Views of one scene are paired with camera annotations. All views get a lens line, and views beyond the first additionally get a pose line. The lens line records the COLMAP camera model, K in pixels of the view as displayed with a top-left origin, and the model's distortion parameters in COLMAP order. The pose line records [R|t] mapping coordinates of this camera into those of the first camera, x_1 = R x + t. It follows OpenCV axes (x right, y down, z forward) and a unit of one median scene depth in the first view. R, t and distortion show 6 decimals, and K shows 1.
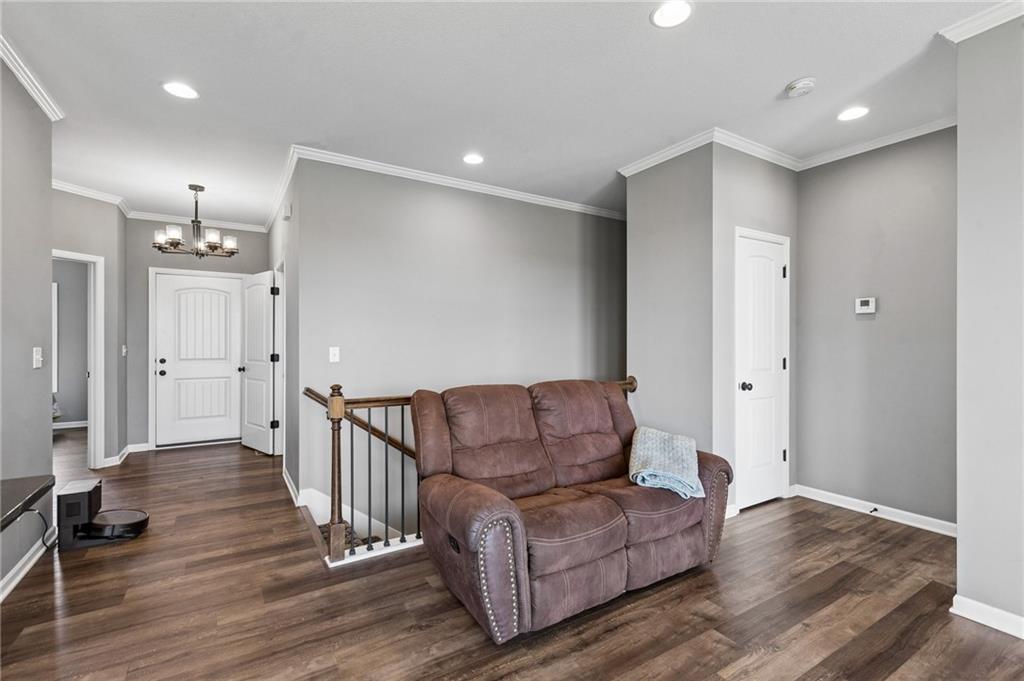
lens RADIAL K [[452.4, 0, 501.2], [0, 452.4, 343.9], [0, 0, 1]] dist [0.002224, -0.000647]
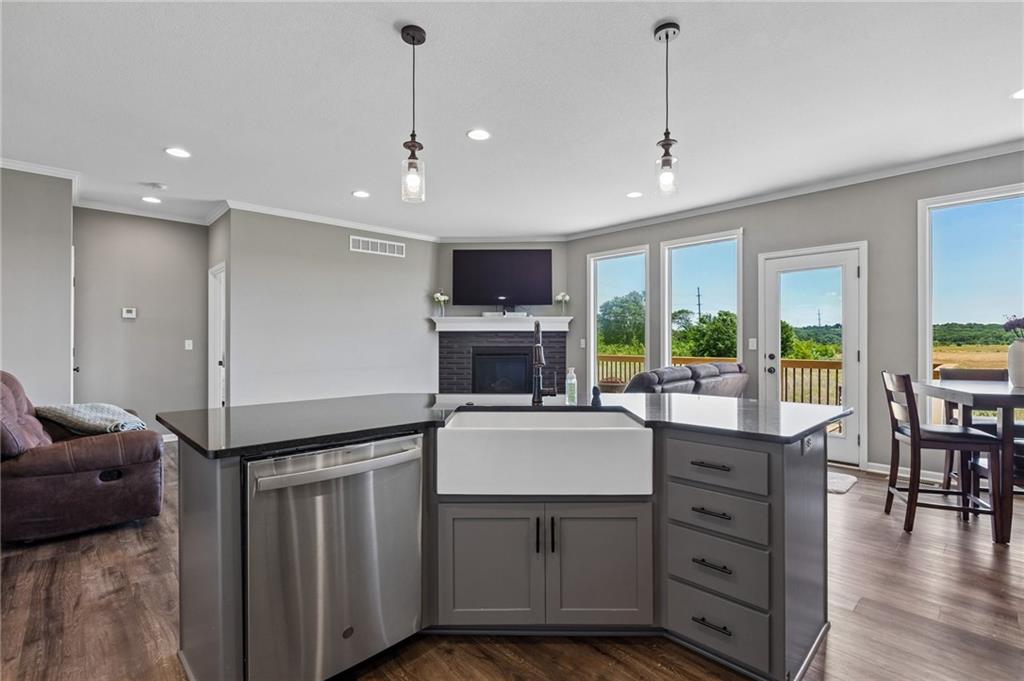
lens RADIAL K [[482.4, 0, 511.0], [0, 482.4, 340.2], [0, 0, 1]] dist [-0.008509, 0.000423]
pose [[-0.199639, 0.003353, 0.979864, -0.890127], [0.003045, 0.999991, -0.002802, 0.014524], [-0.979865, 0.002424, -0.199648, 0.039107]]
